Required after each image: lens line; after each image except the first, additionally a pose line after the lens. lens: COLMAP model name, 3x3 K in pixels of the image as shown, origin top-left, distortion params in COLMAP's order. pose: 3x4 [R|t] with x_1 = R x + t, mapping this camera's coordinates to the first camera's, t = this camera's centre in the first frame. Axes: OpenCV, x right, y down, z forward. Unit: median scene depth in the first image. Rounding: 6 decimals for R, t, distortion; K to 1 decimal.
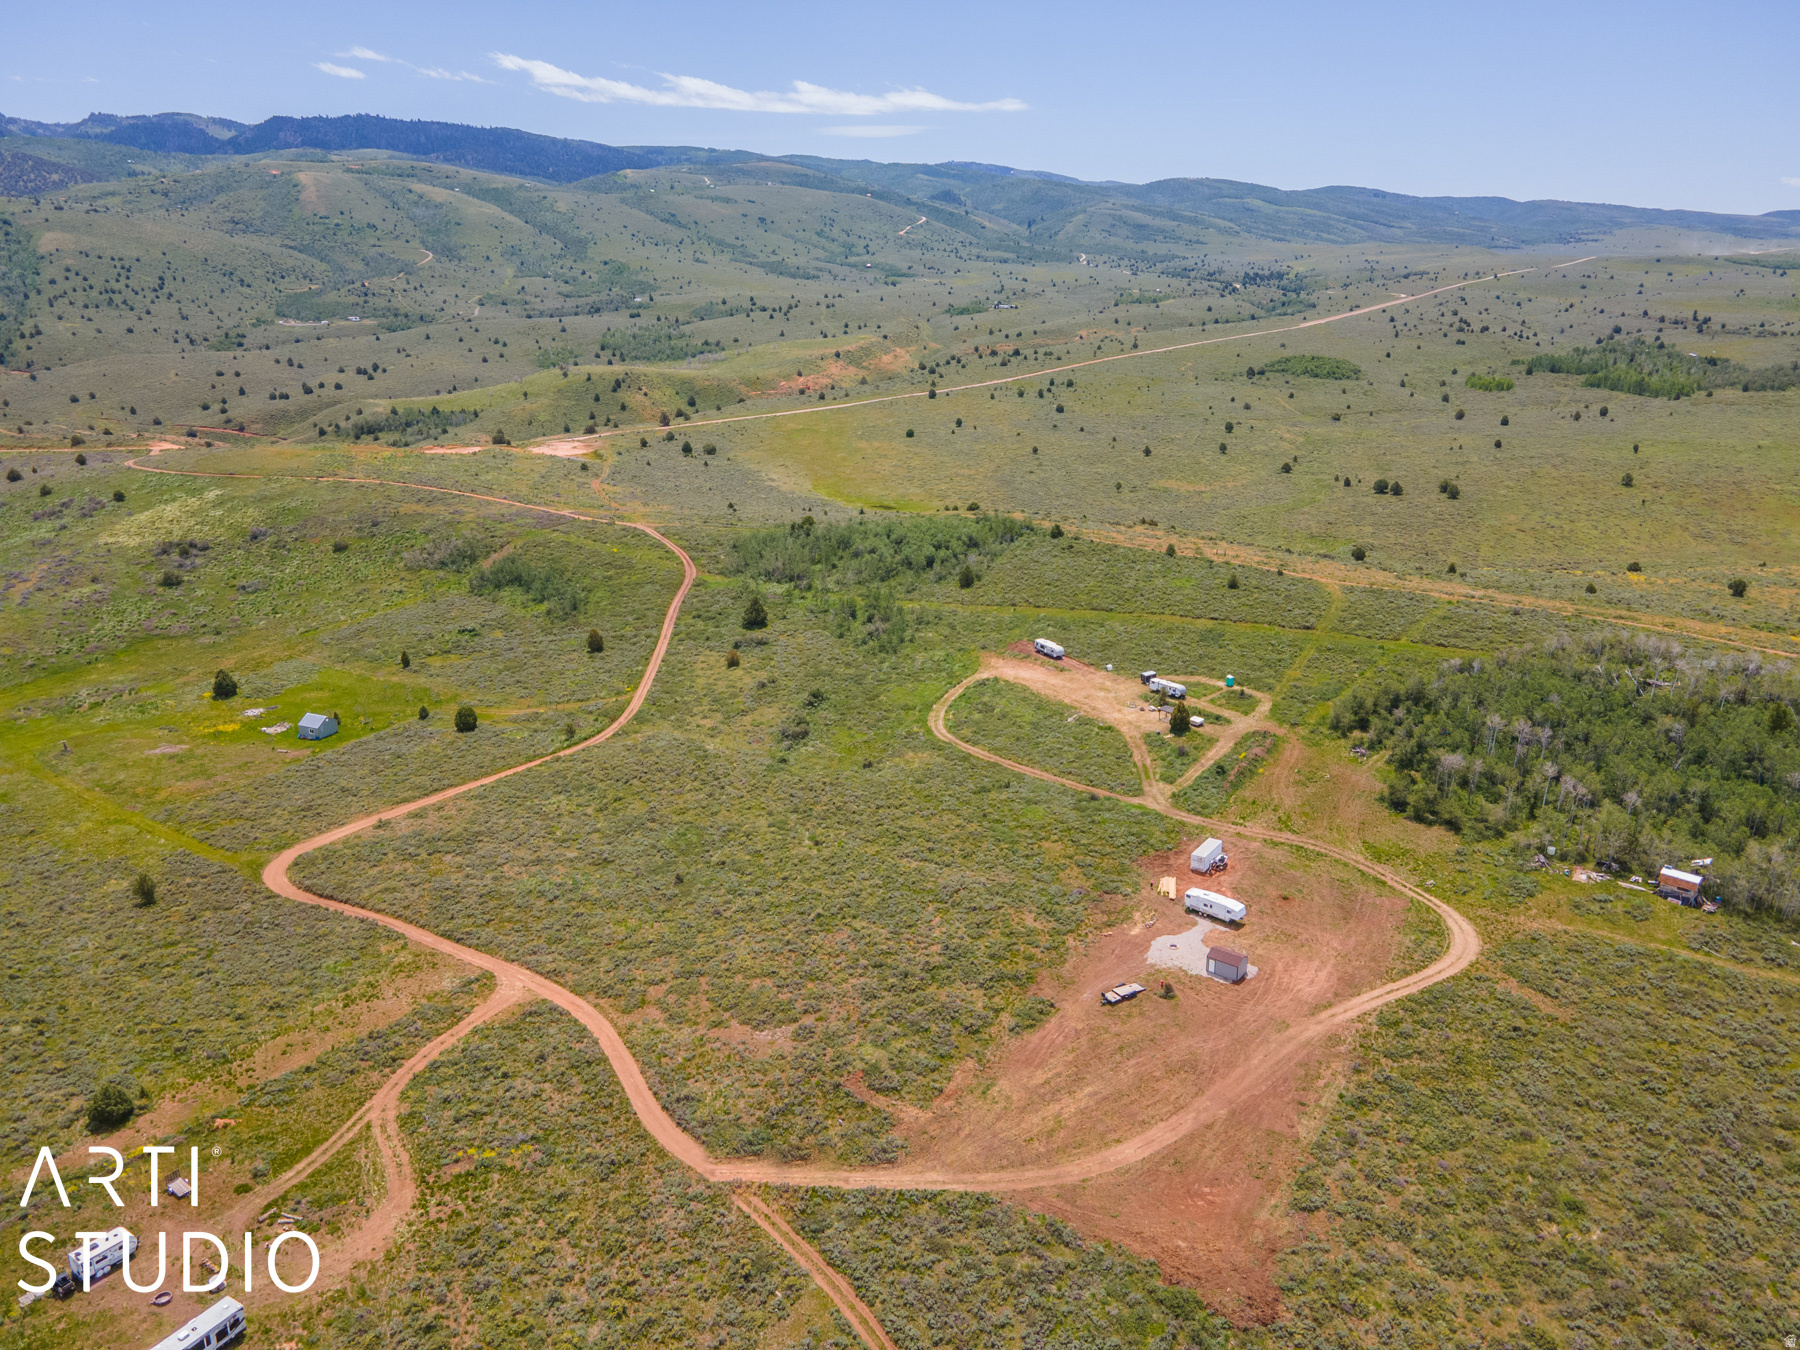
lens RADIAL K [[1309.1, 0, 885.7], [0, 1309.1, 676.8], [0, 0, 1]] dist [0.016983, 0.047974]
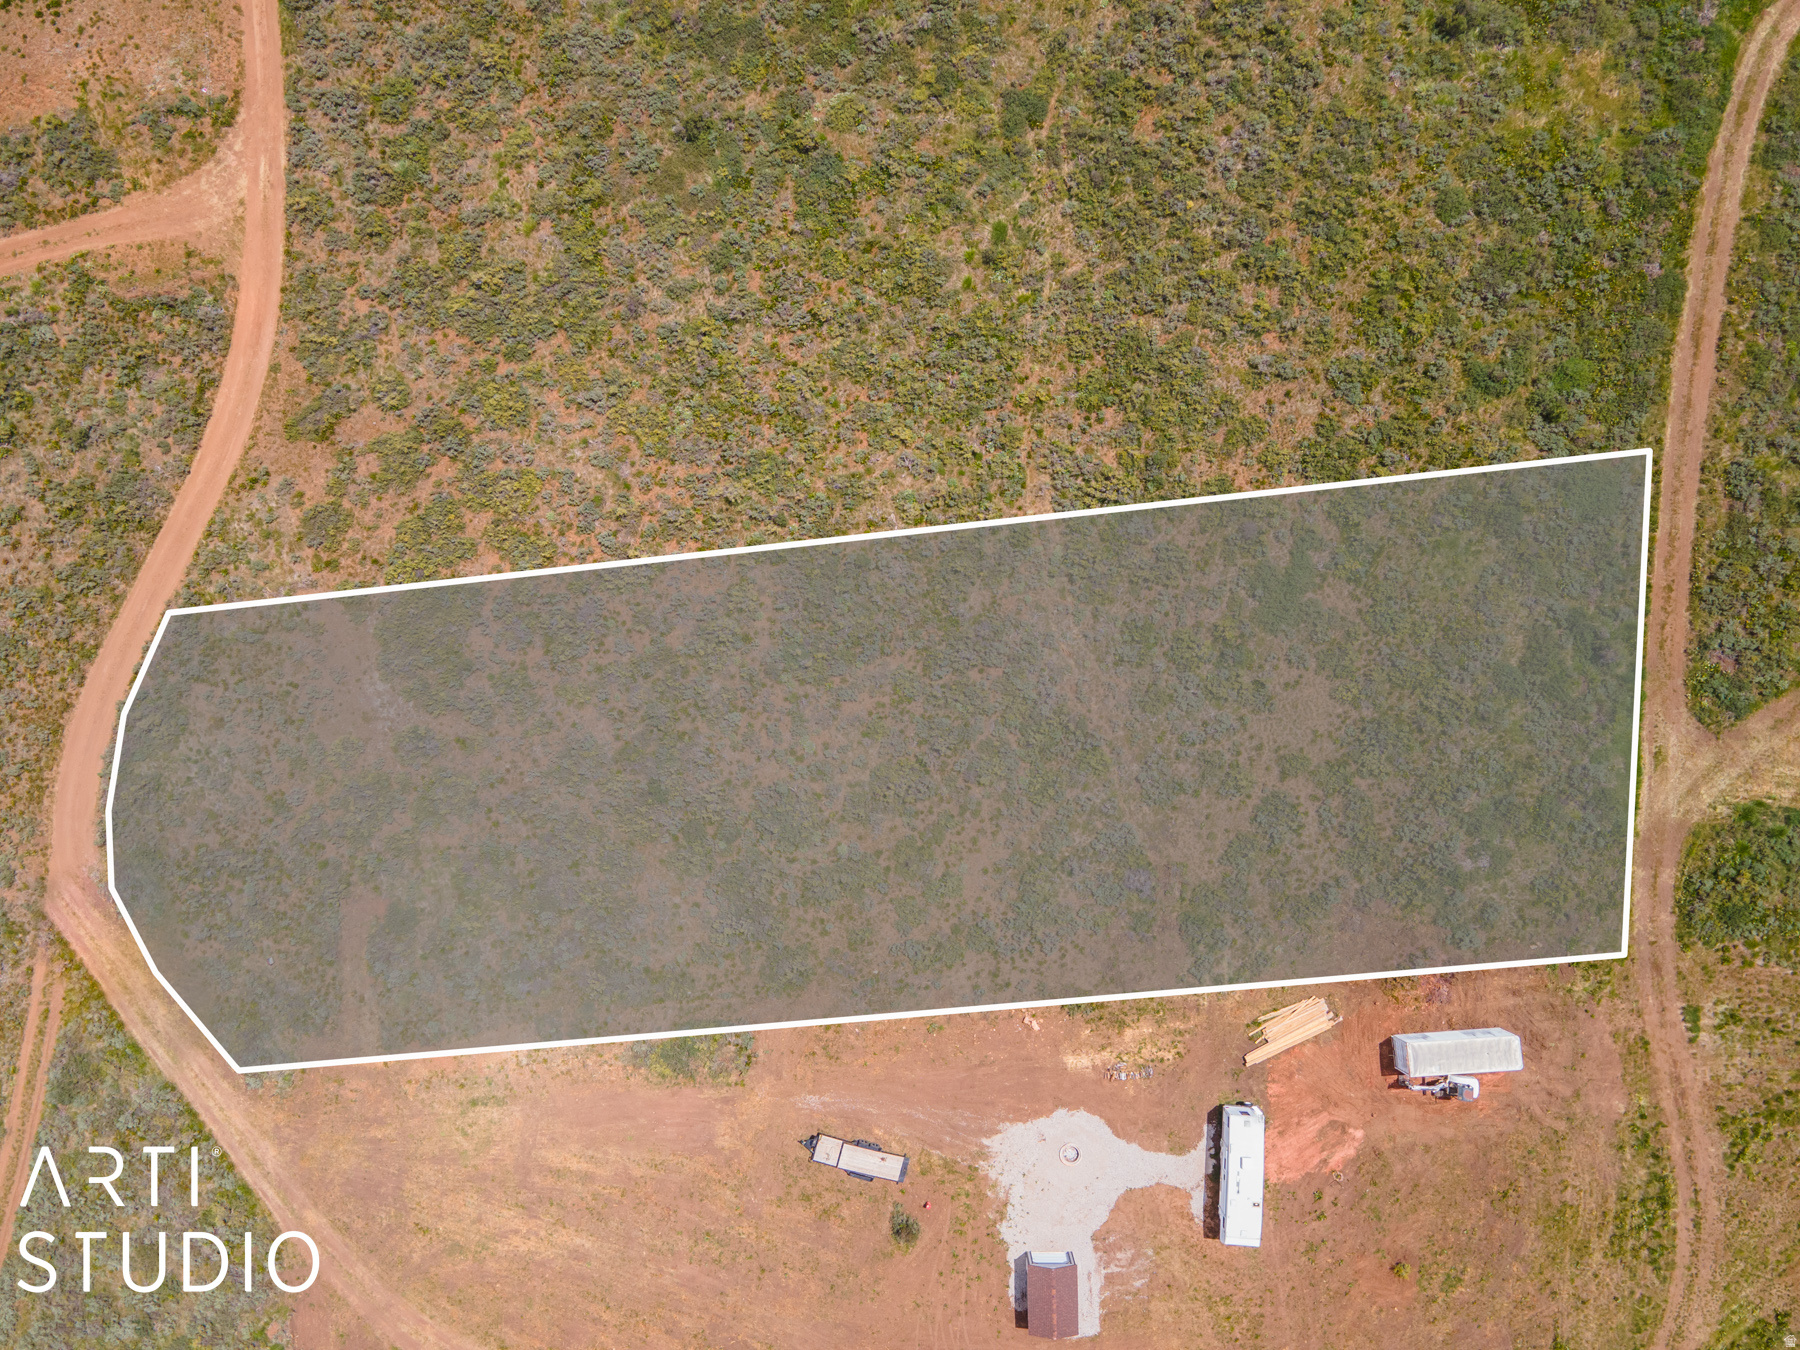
lens RADIAL K [[1309.1, 0, 885.7], [0, 1309.1, 676.8], [0, 0, 1]] dist [0.016983, 0.047974]
pose [[0.635220, 0.771859, -0.026994, 0.047586], [-0.239265, 0.229899, 0.943344, -0.264108], [0.734335, -0.592773, 0.330715, 0.835576]]
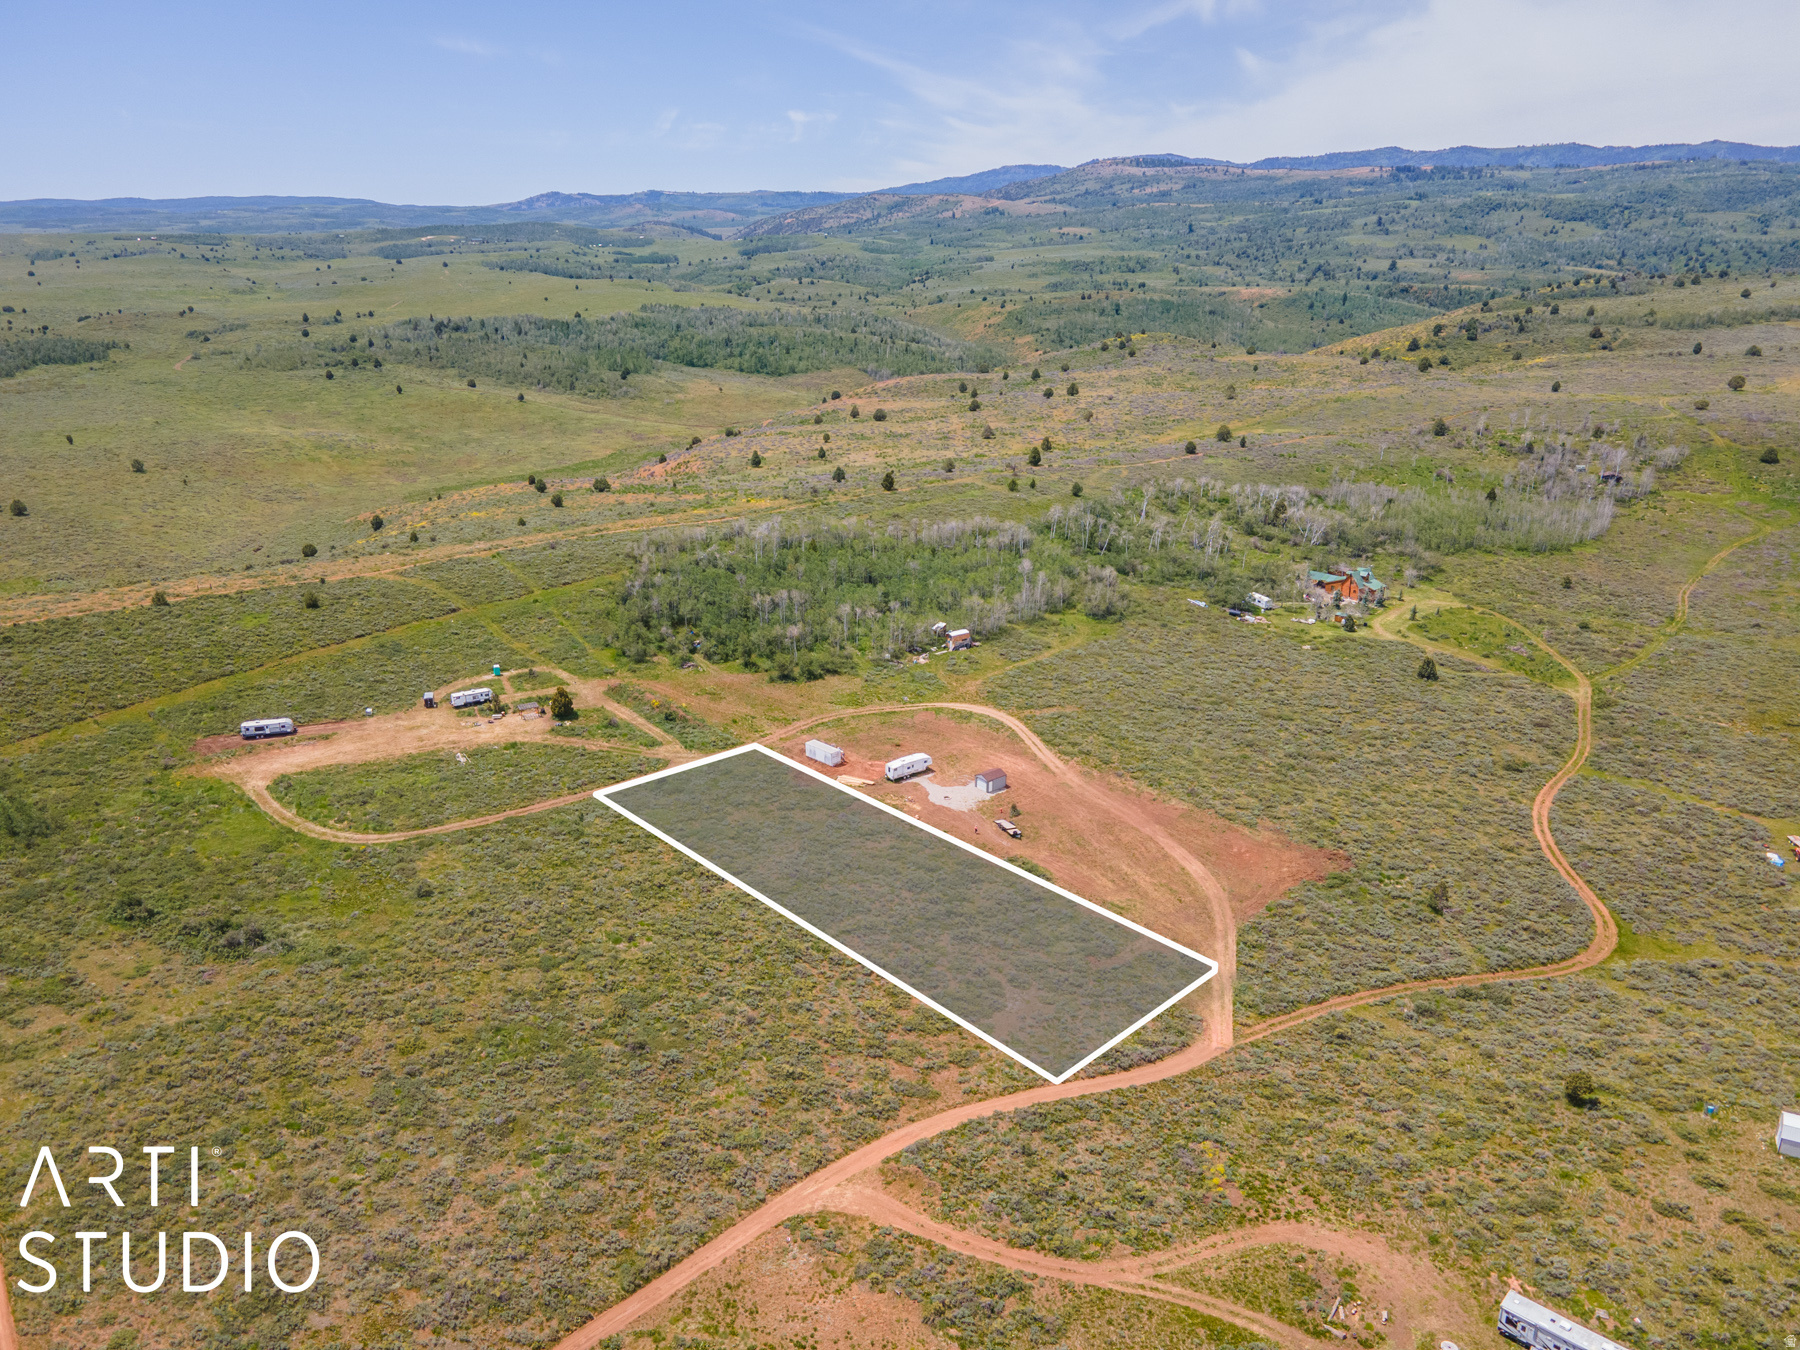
lens RADIAL K [[1309.1, 0, 885.7], [0, 1309.1, 676.8], [0, 0, 1]] dist [0.016983, 0.047974]
pose [[0.204572, -0.318673, 0.925526, -0.816087], [0.315110, 0.916629, 0.245960, -0.197698], [-0.926745, 0.241326, 0.287934, 0.634552]]
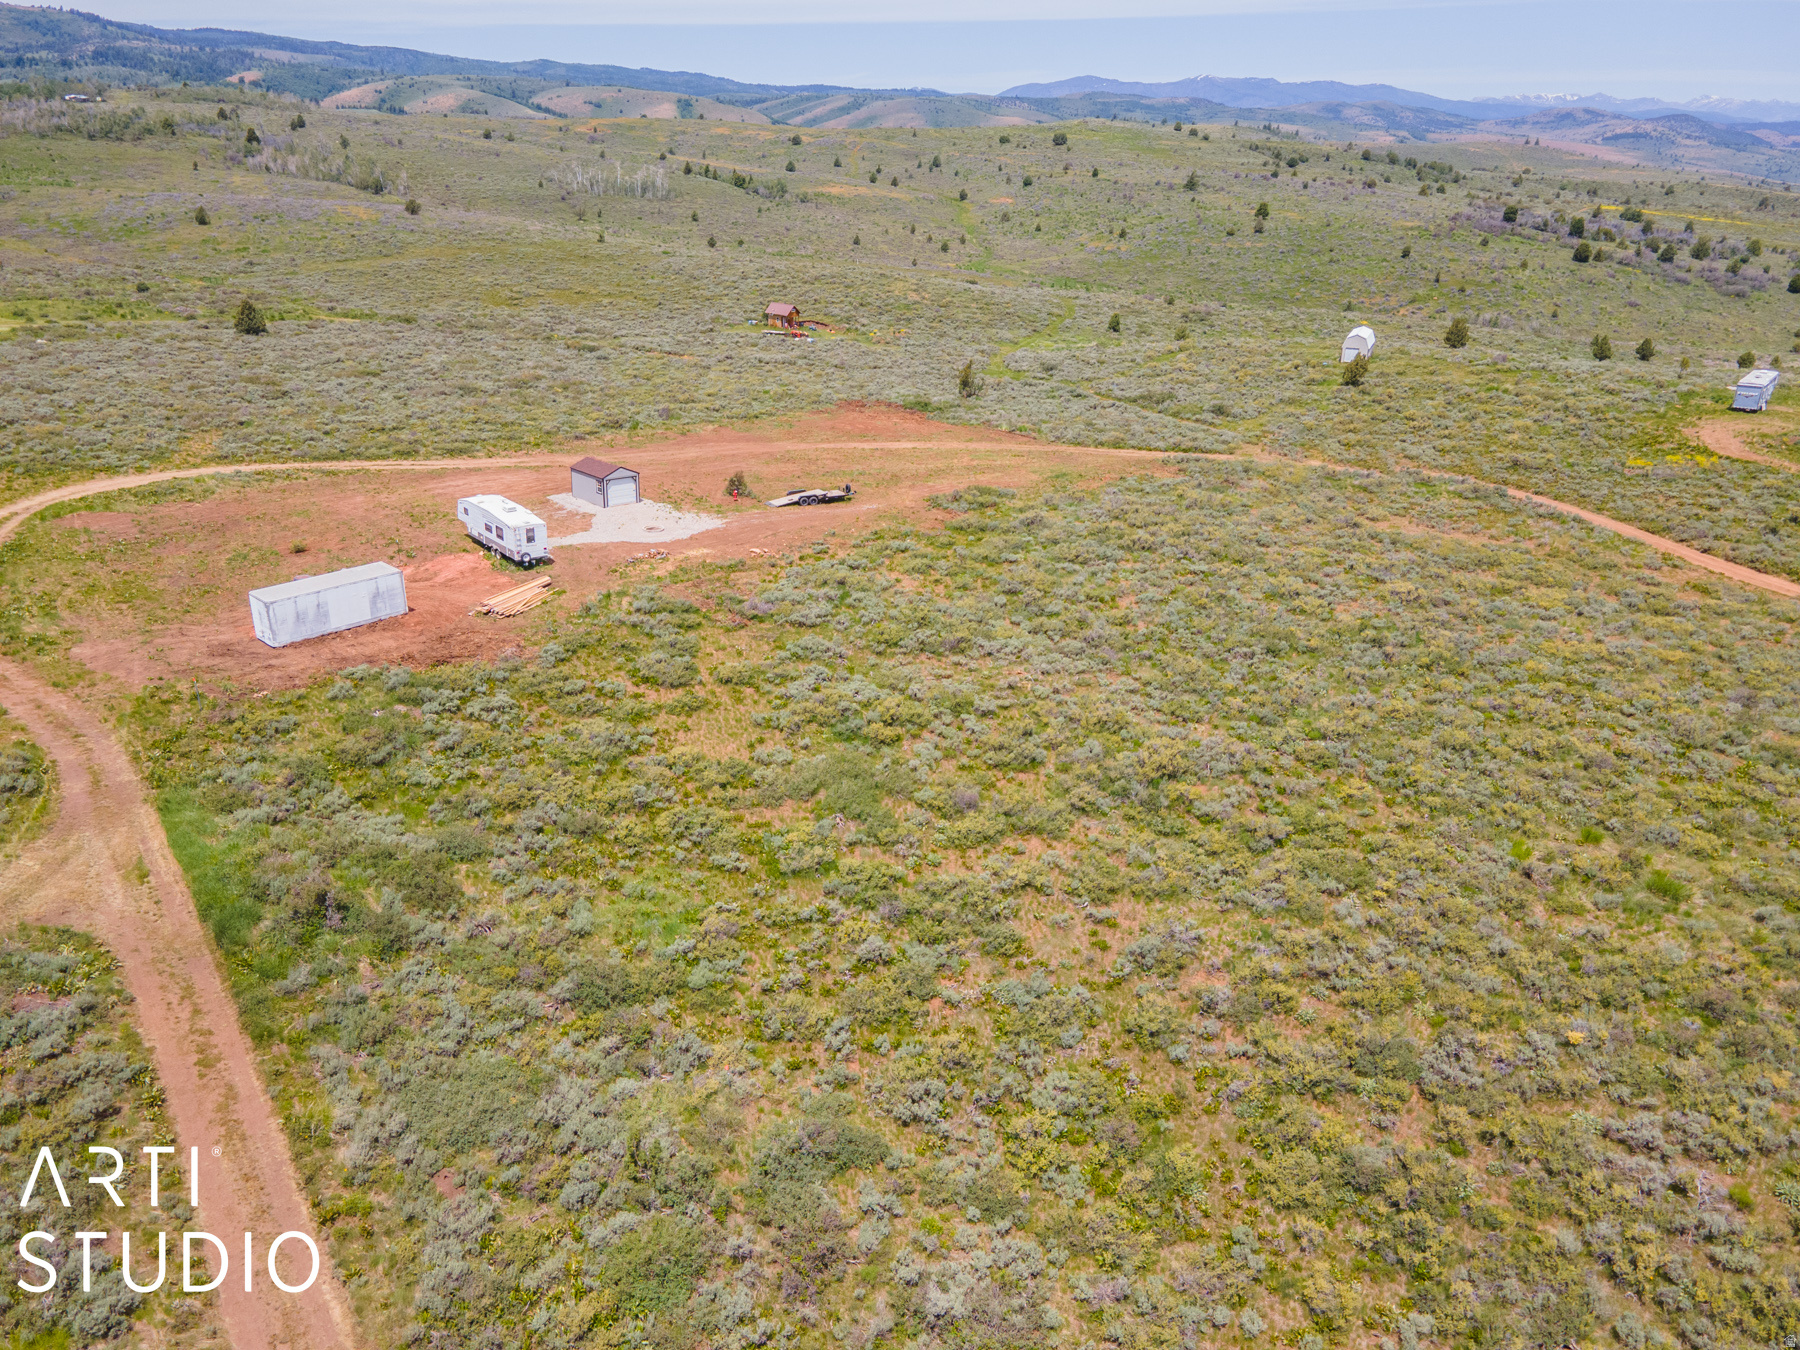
lens RADIAL K [[1309.1, 0, 885.7], [0, 1309.1, 676.8], [0, 0, 1]] dist [0.016983, 0.047974]
pose [[-0.990422, -0.060406, 0.124157, 0.060700], [0.035736, 0.756430, 0.653098, -0.072793], [-0.133367, 0.651279, -0.747026, 1.309171]]
